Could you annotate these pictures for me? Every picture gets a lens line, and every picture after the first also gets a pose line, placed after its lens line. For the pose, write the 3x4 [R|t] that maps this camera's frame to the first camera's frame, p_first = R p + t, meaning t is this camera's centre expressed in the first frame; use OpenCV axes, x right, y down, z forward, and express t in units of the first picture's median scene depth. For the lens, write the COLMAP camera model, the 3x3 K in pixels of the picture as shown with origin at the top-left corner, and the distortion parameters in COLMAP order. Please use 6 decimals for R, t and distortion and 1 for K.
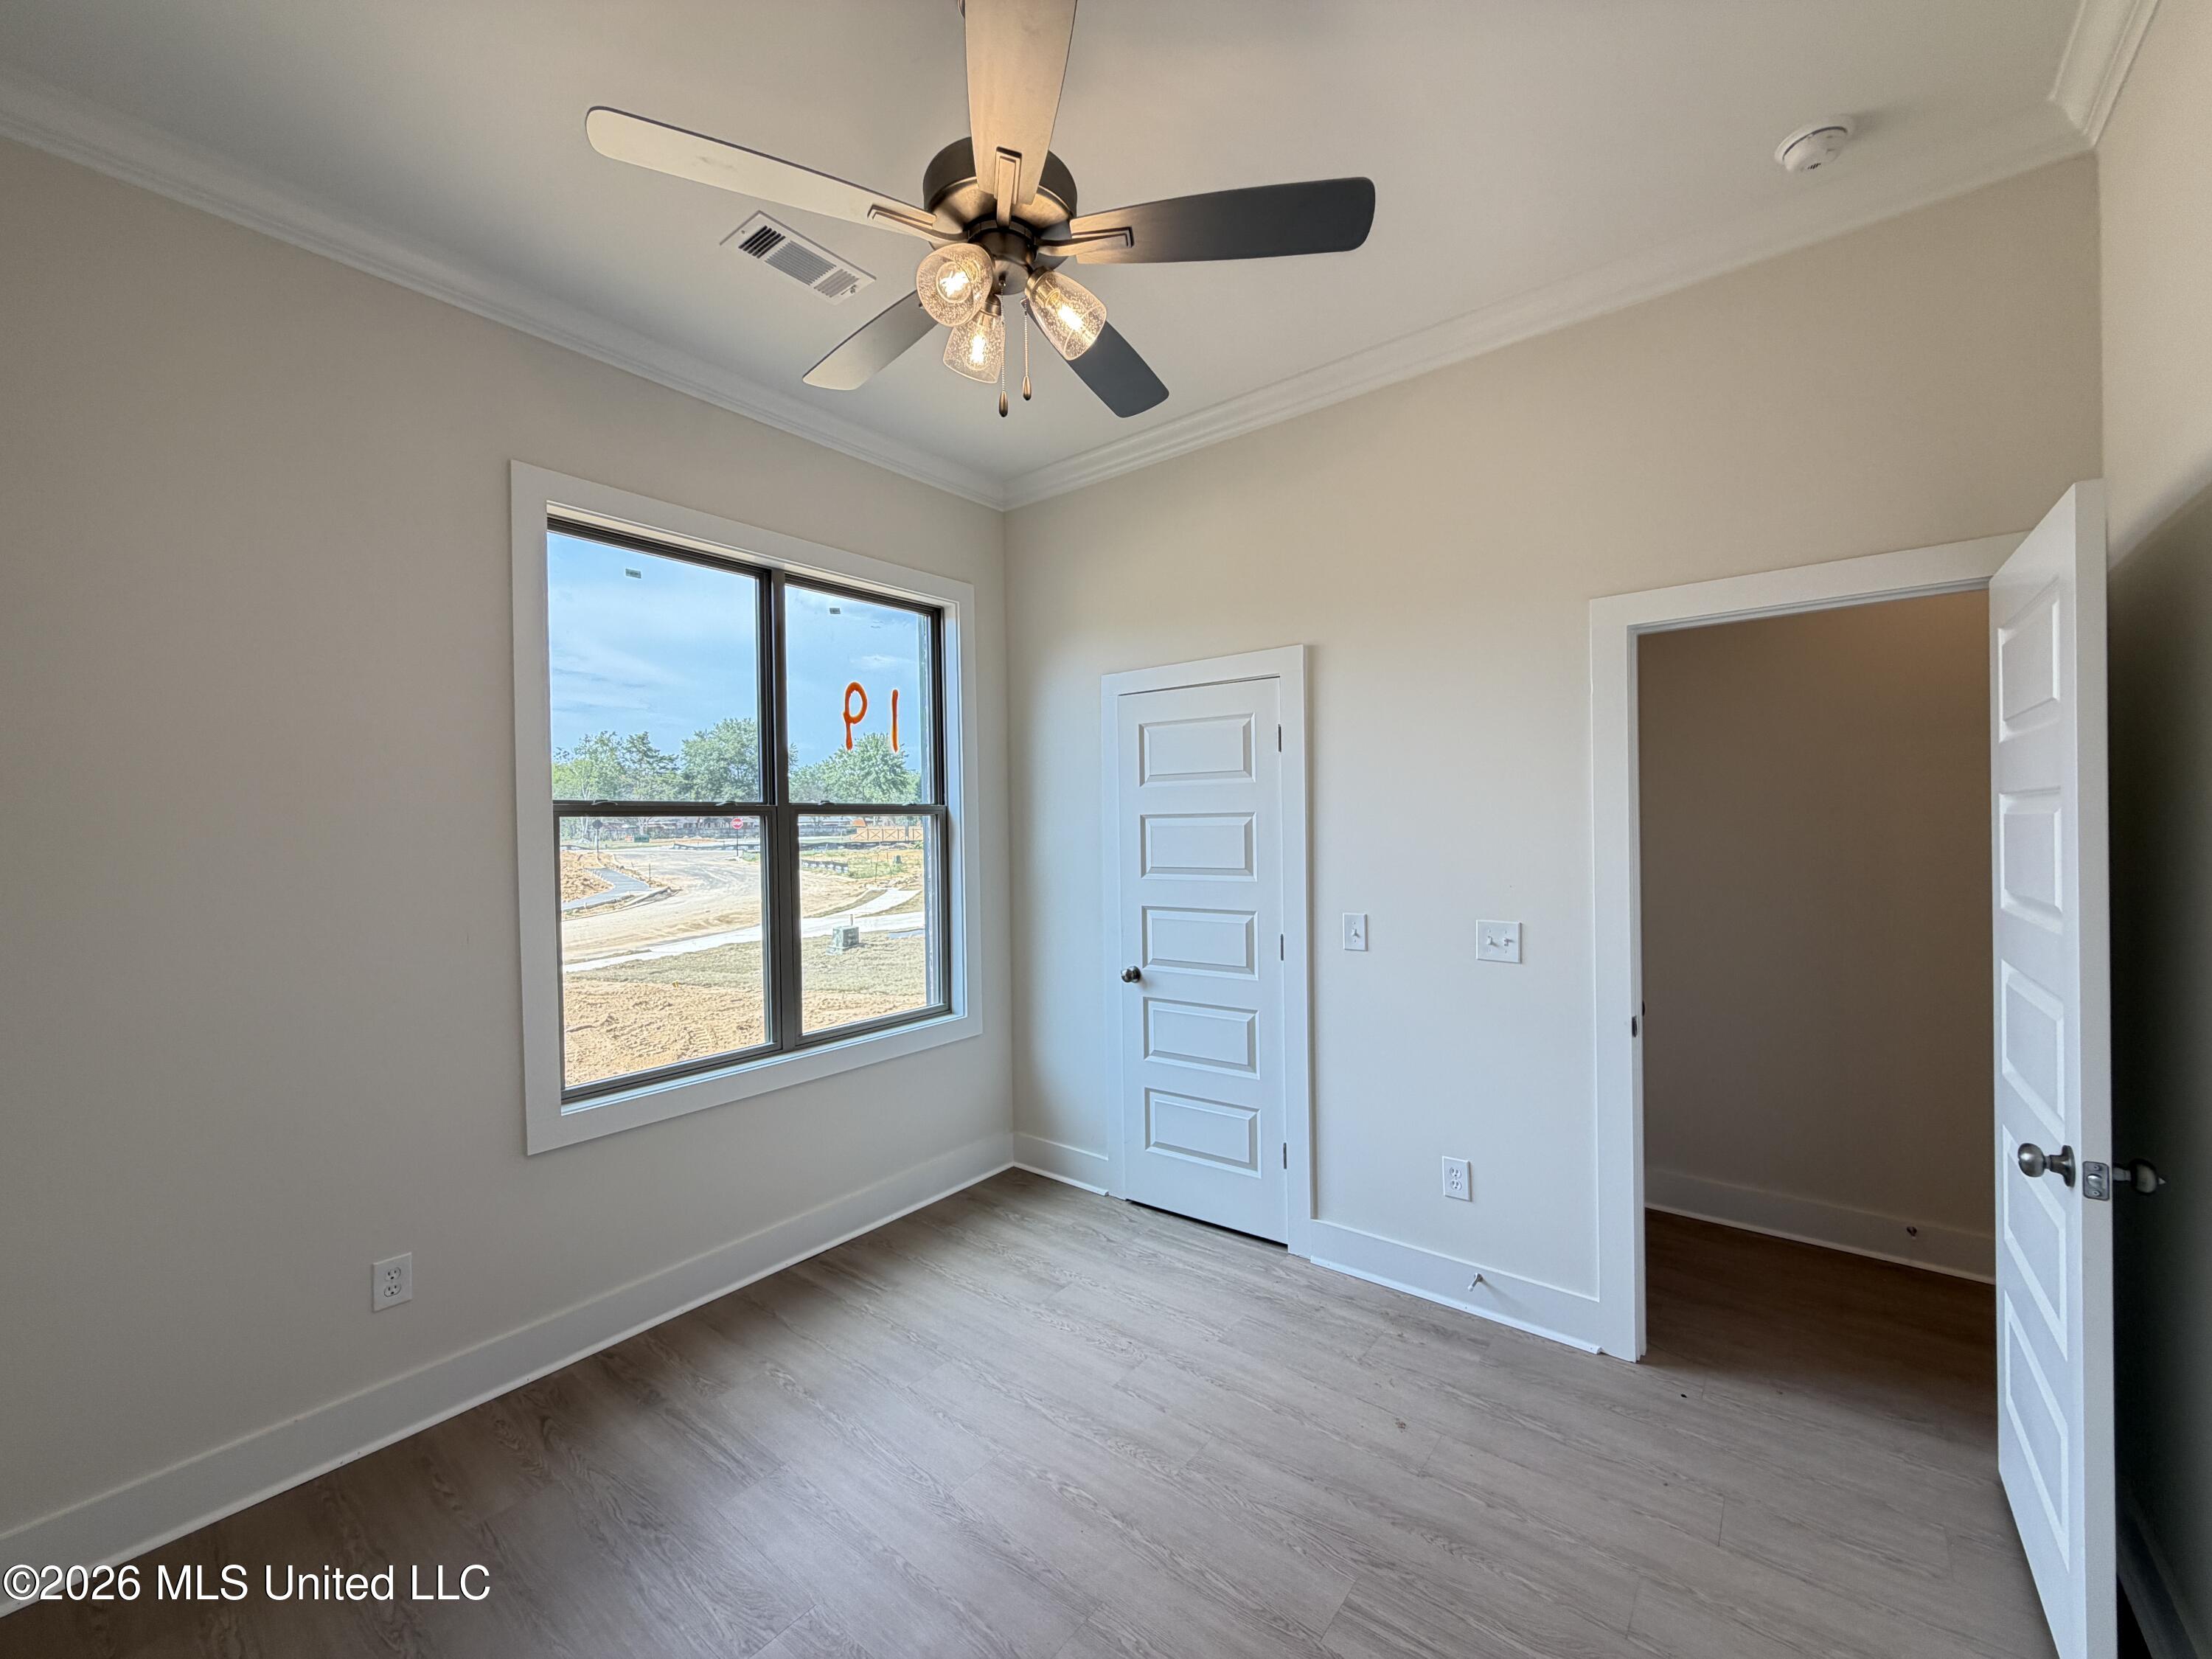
lens RADIAL K [[880.9, 0, 1097.9], [0, 880.9, 830.0], [0, 0, 1]] dist [0.000625, -0.000184]
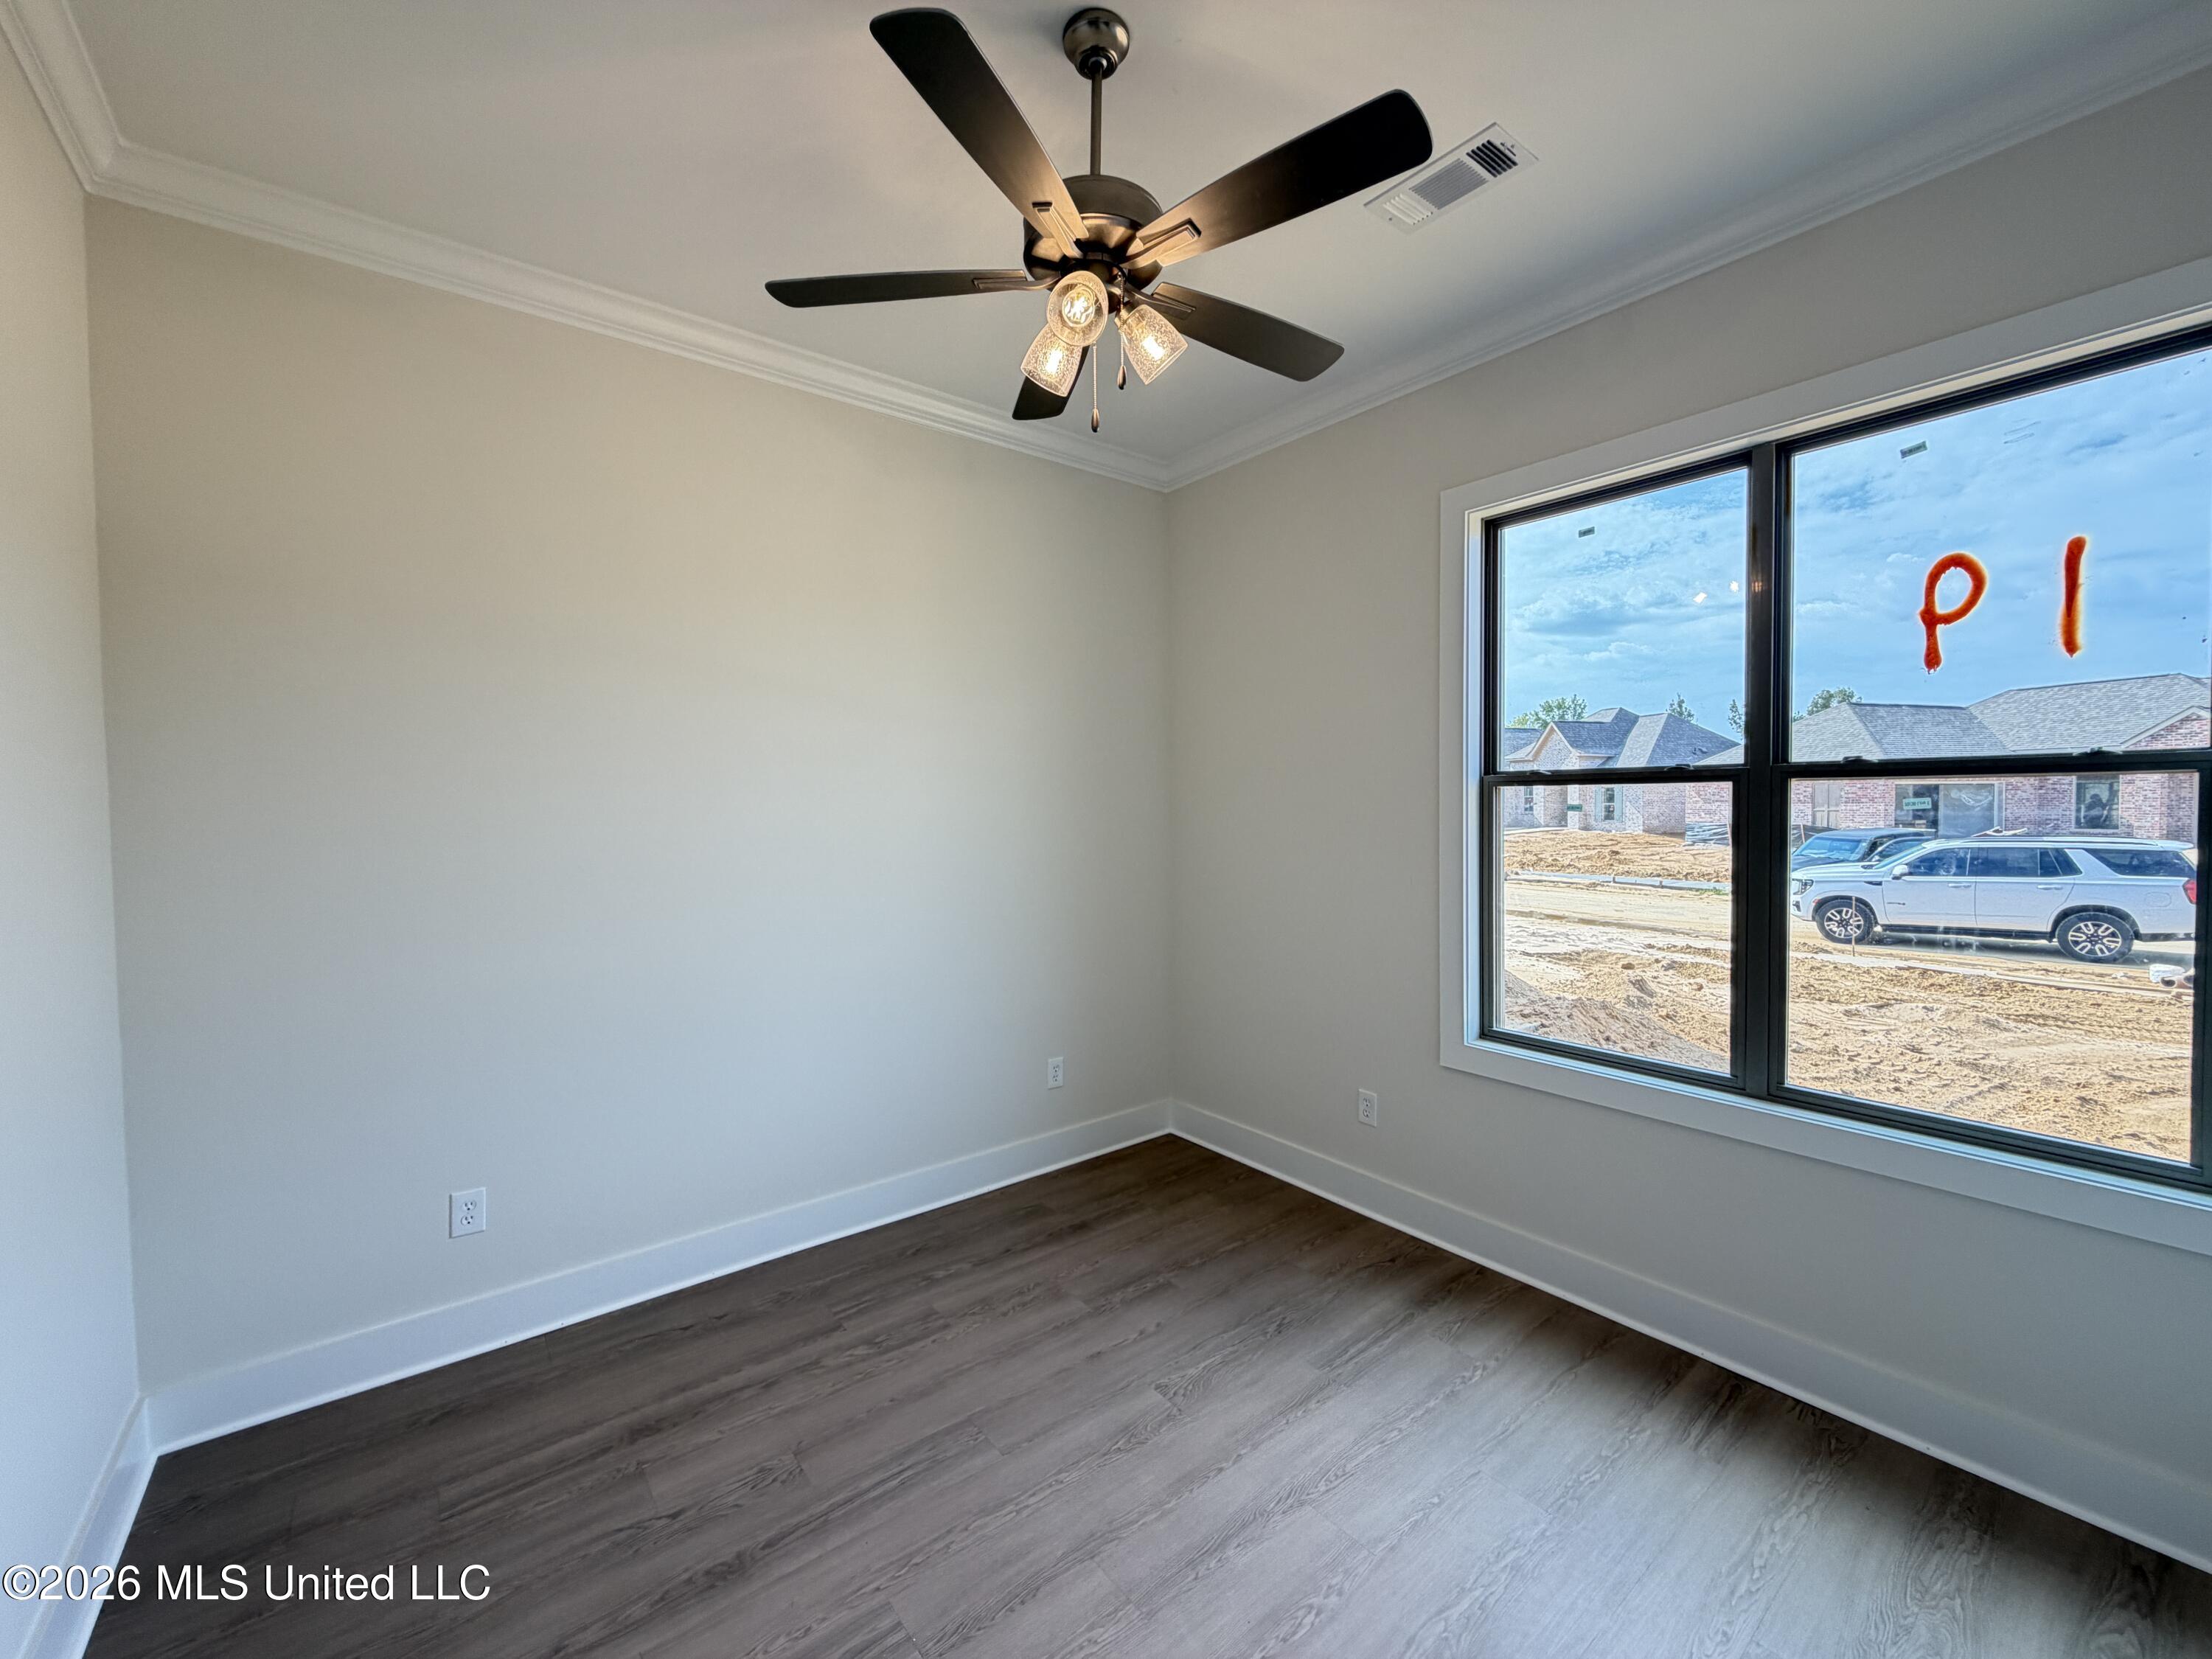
lens RADIAL K [[880.9, 0, 1100.5], [0, 880.9, 821.5], [0, 0, 1]] dist [0.000625, -0.000184]
pose [[-0.228509, 0.040123, -0.972715, 0.534447], [0.011382, 0.999192, 0.038542, -0.018516], [0.973475, -0.002264, -0.228782, 0.681714]]
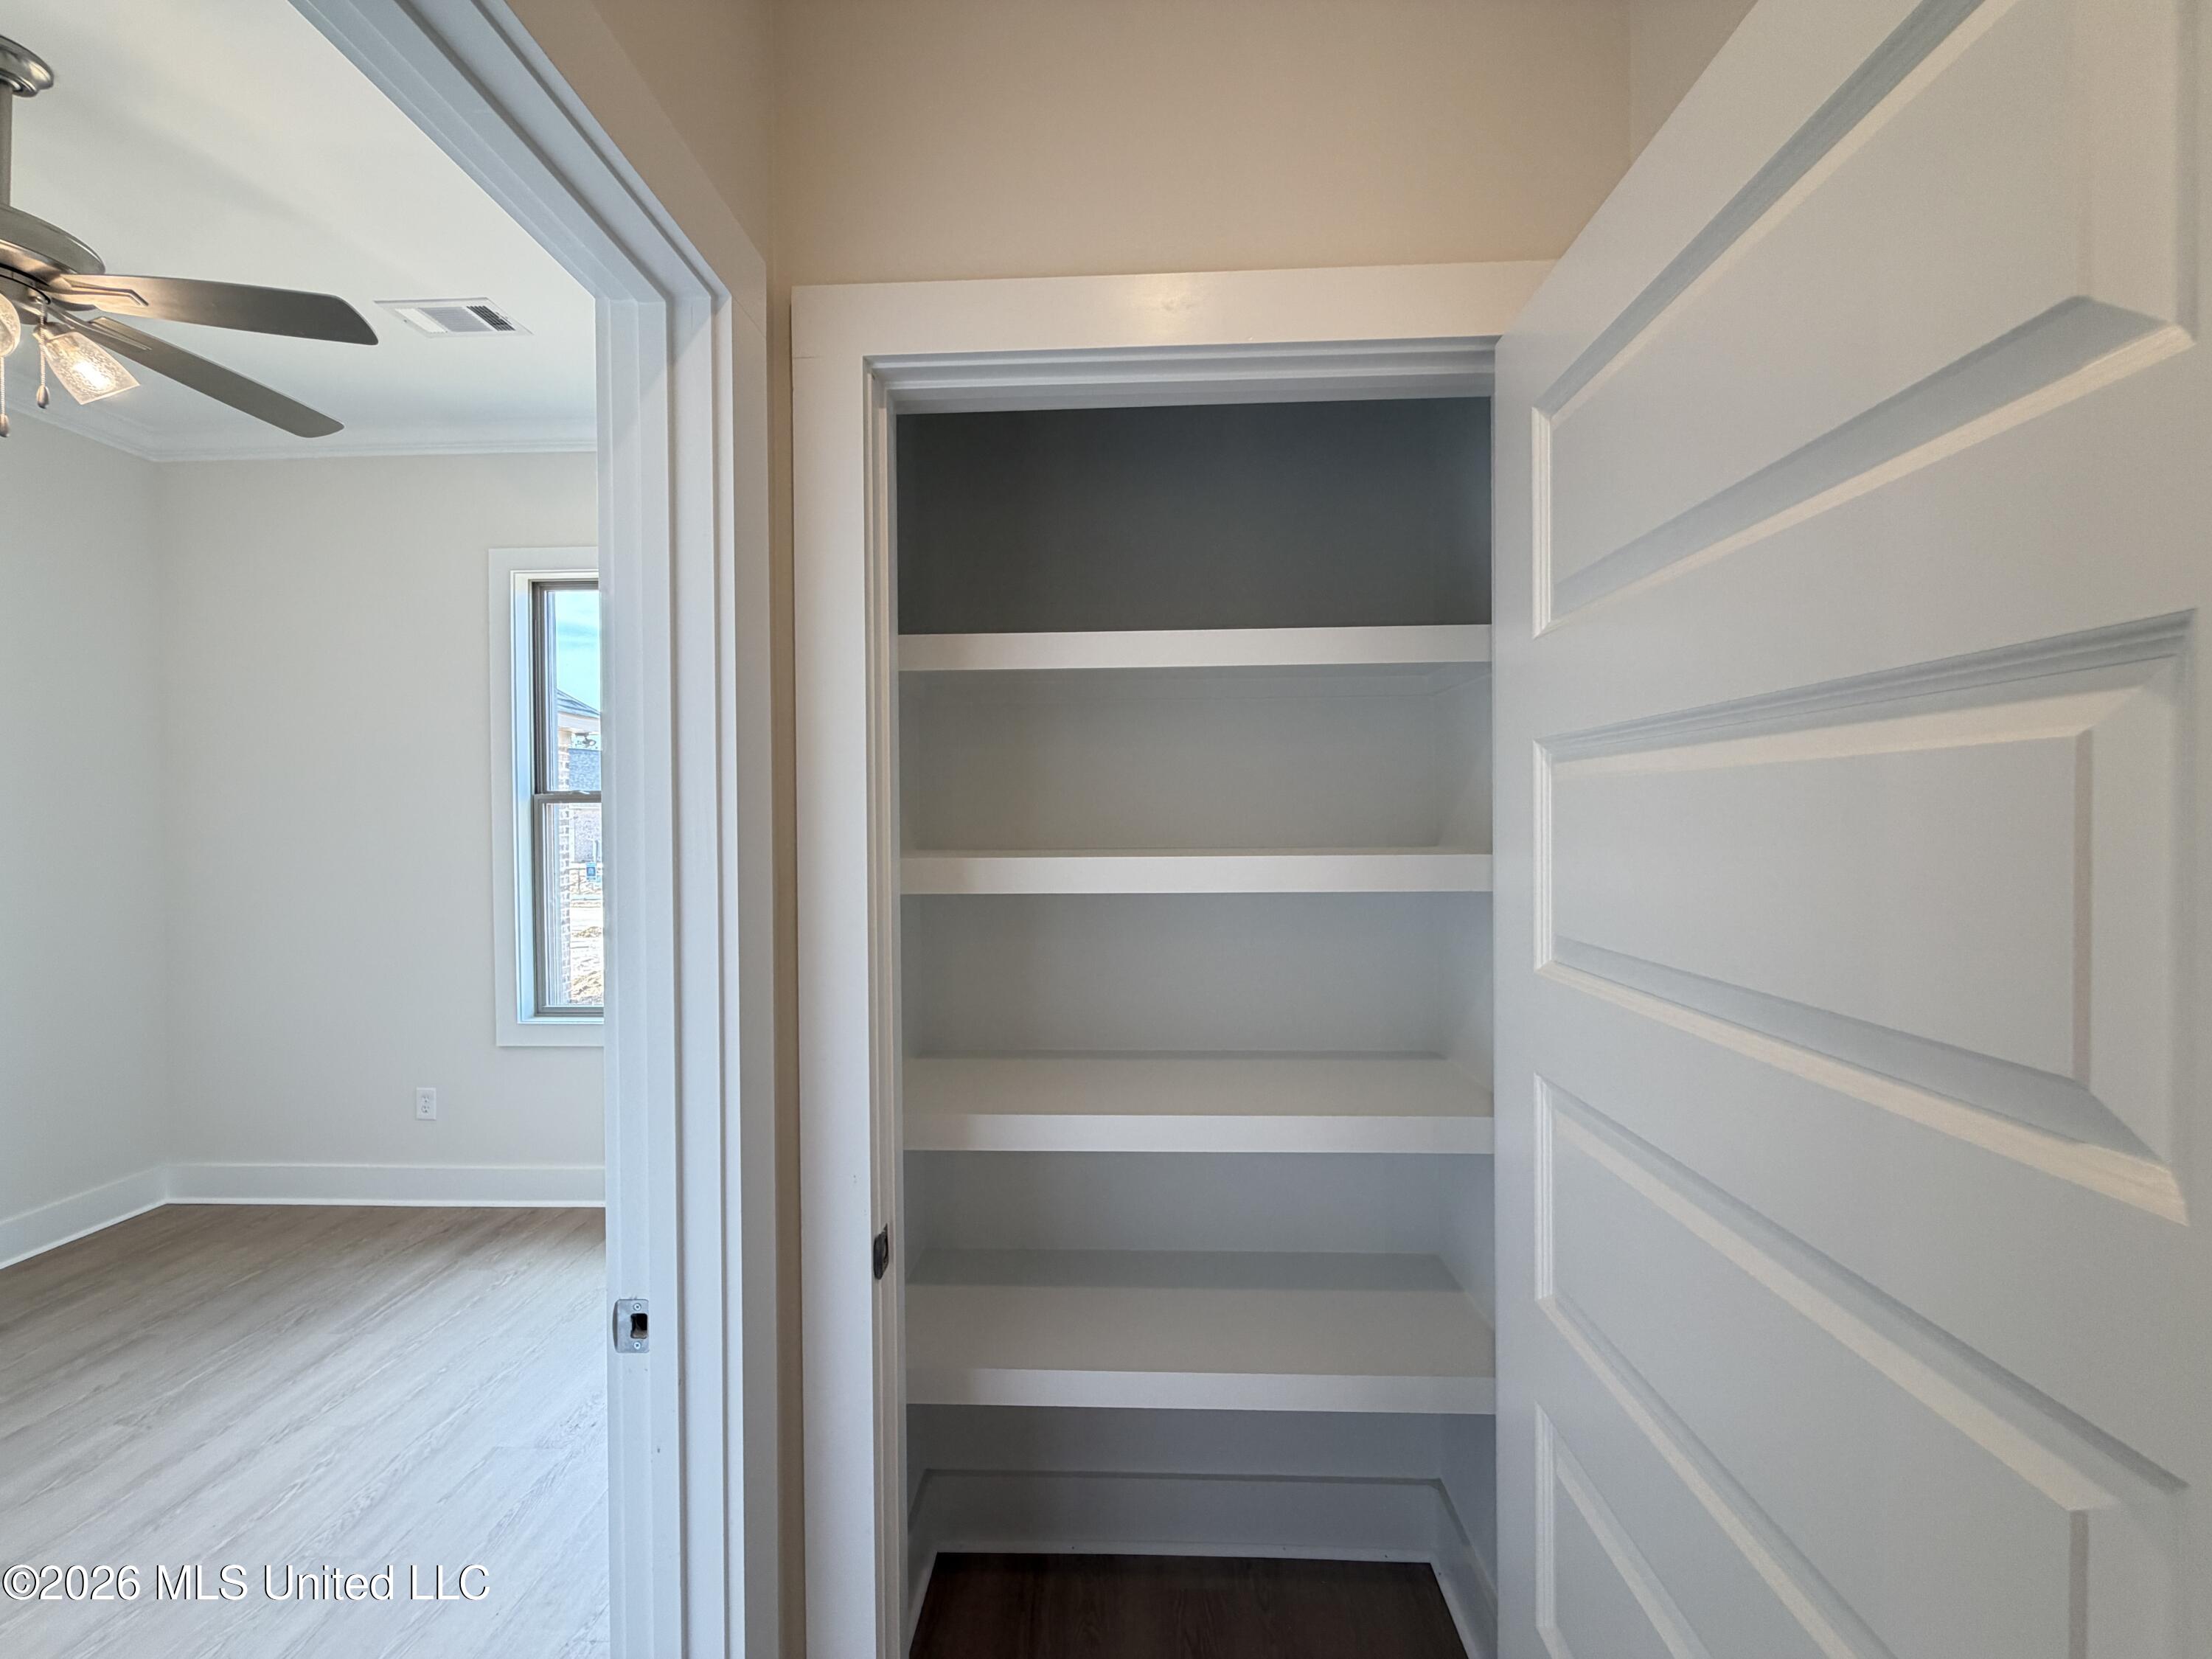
lens RADIAL K [[880.9, 0, 1097.2], [0, 880.9, 831.9], [0, 0, 1]] dist [0.000625, -0.000184]
pose [[0.592104, 0.020353, -0.805605, 0.865662], [-0.004671, 0.999751, 0.021825, -0.006210], [0.805848, -0.009160, 0.592052, 0.782269]]
